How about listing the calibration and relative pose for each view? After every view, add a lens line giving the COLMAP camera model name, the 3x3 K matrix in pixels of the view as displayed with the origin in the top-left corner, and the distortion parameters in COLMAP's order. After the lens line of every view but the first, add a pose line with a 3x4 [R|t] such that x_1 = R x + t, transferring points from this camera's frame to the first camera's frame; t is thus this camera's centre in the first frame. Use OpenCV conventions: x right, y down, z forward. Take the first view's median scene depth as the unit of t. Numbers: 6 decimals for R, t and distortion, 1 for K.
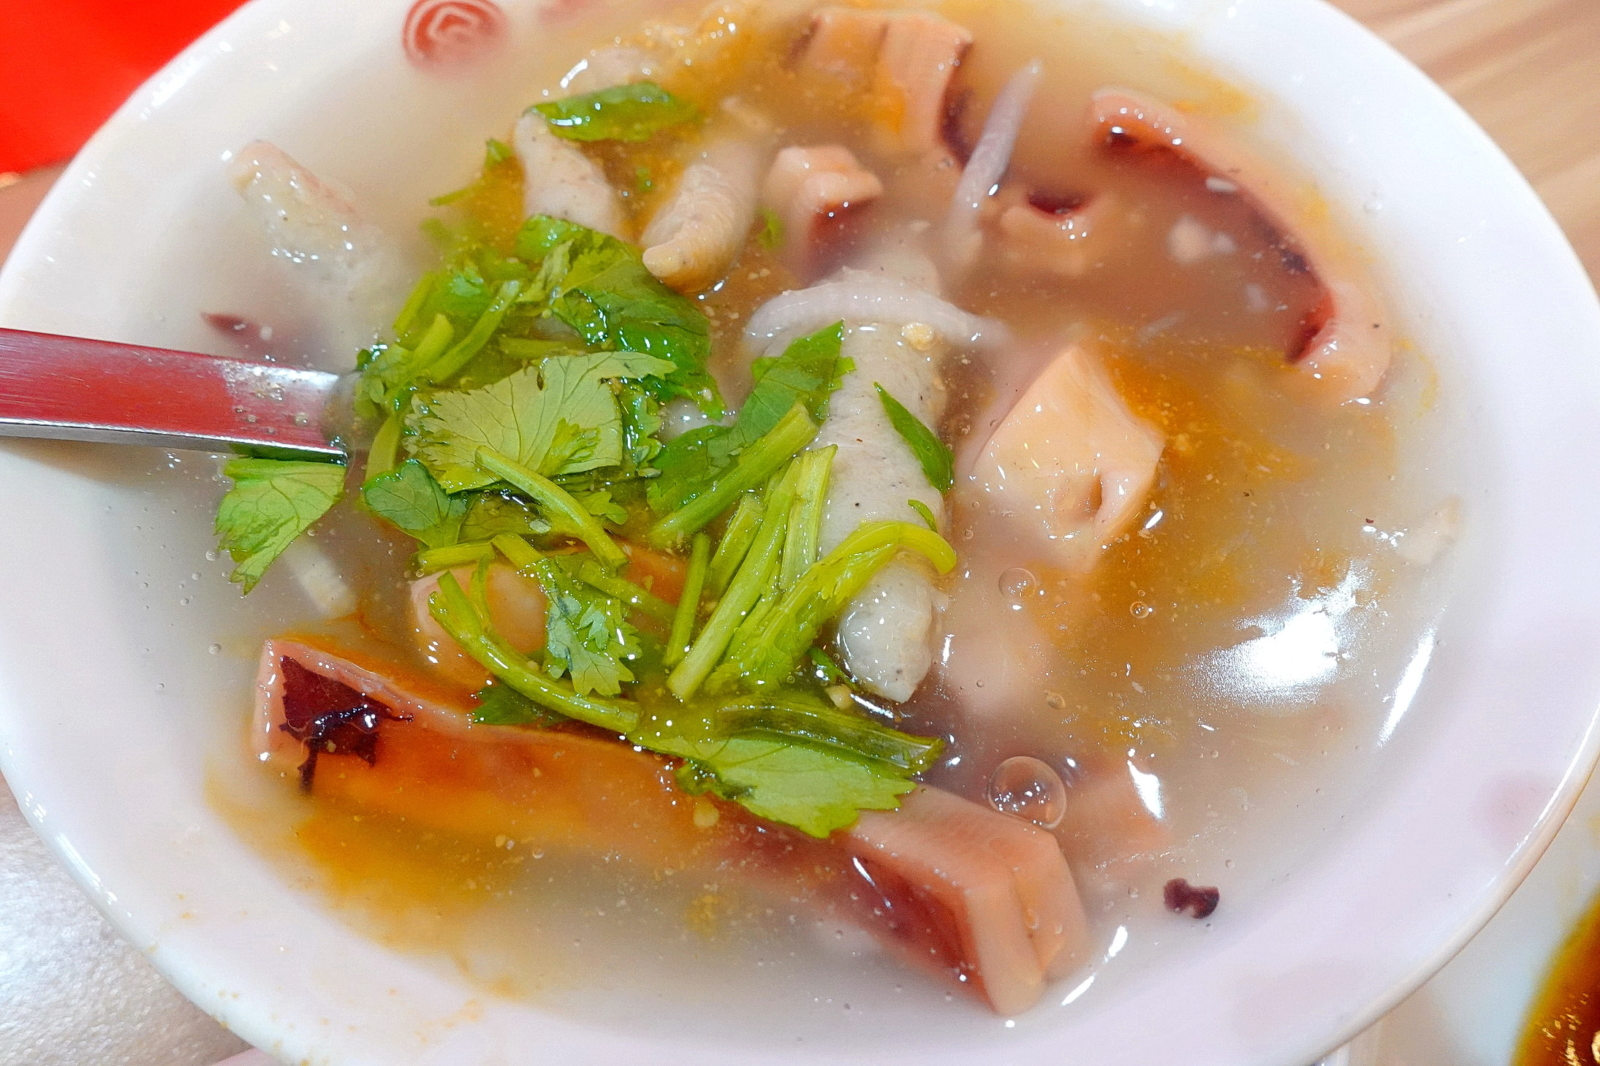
lens RADIAL K [[1078.6, 0, 800.0], [0, 1078.6, 533.0], [0, 0, 1]] dist [0.002069, 0.002667]
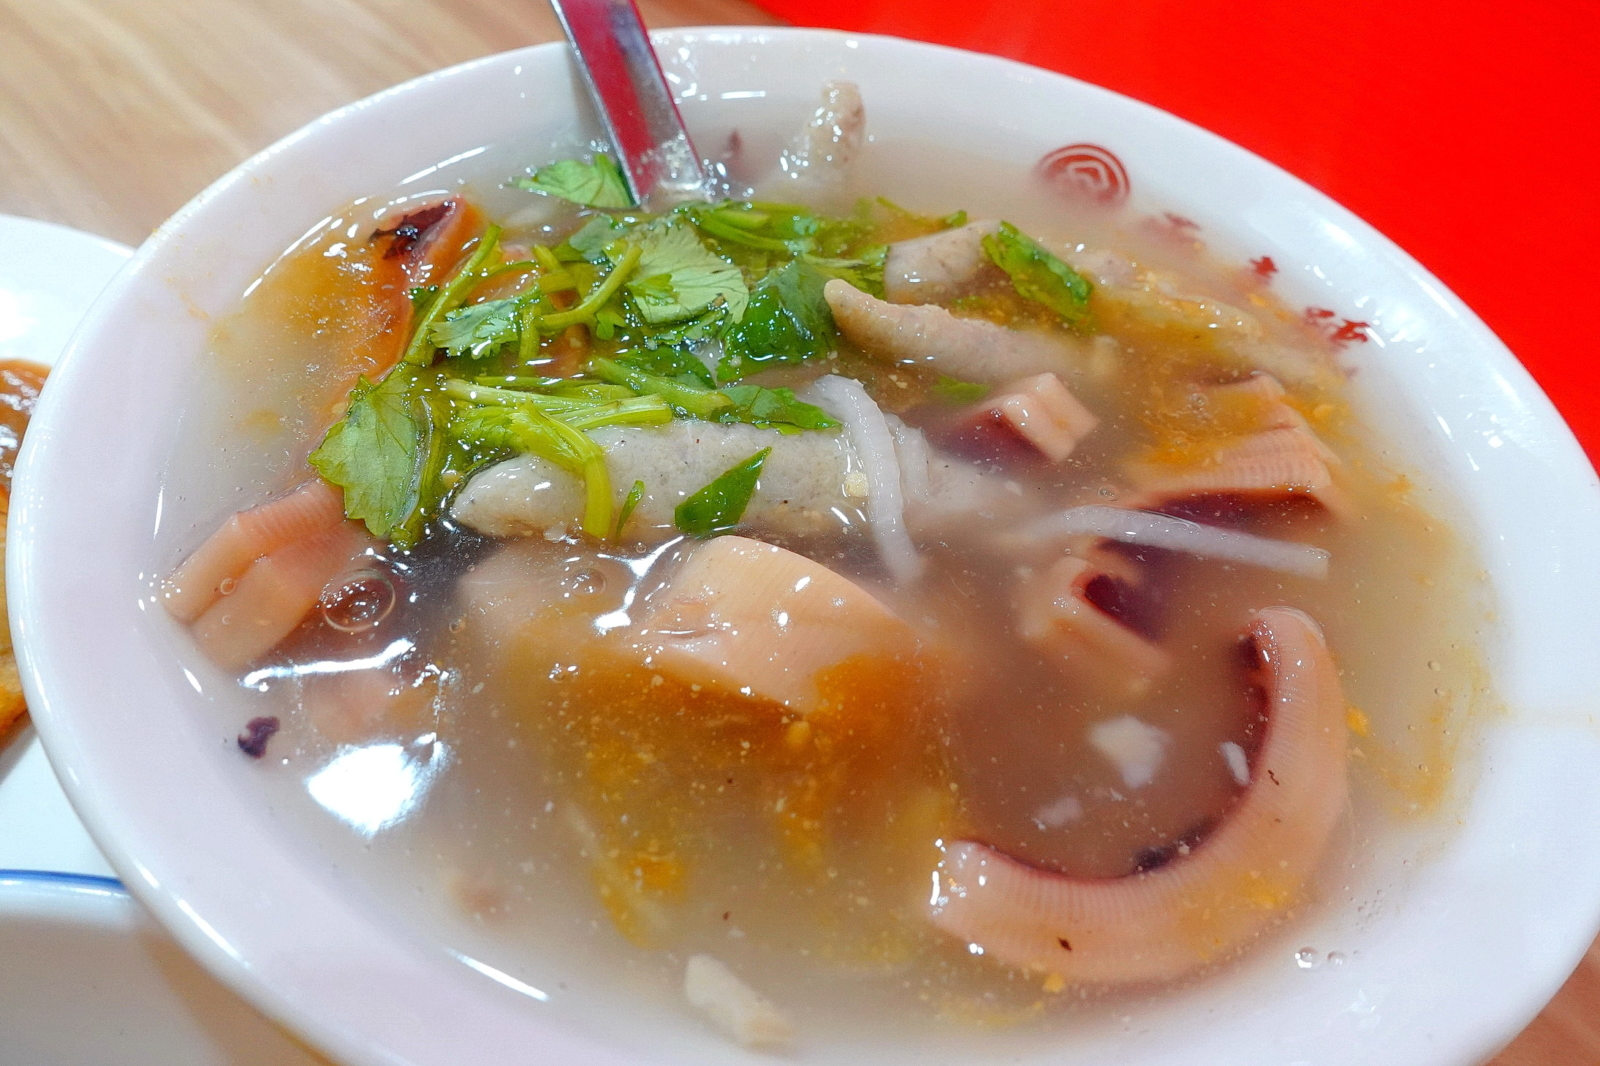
lens RADIAL K [[1078.6, 0, 800.0], [0, 1078.6, 533.0], [0, 0, 1]] dist [0.002069, 0.002667]
pose [[0.262232, 0.741318, -0.617804, 0.744288], [-0.871993, 0.456261, 0.177355, -0.295177], [0.413356, 0.492212, 0.766070, 0.232608]]
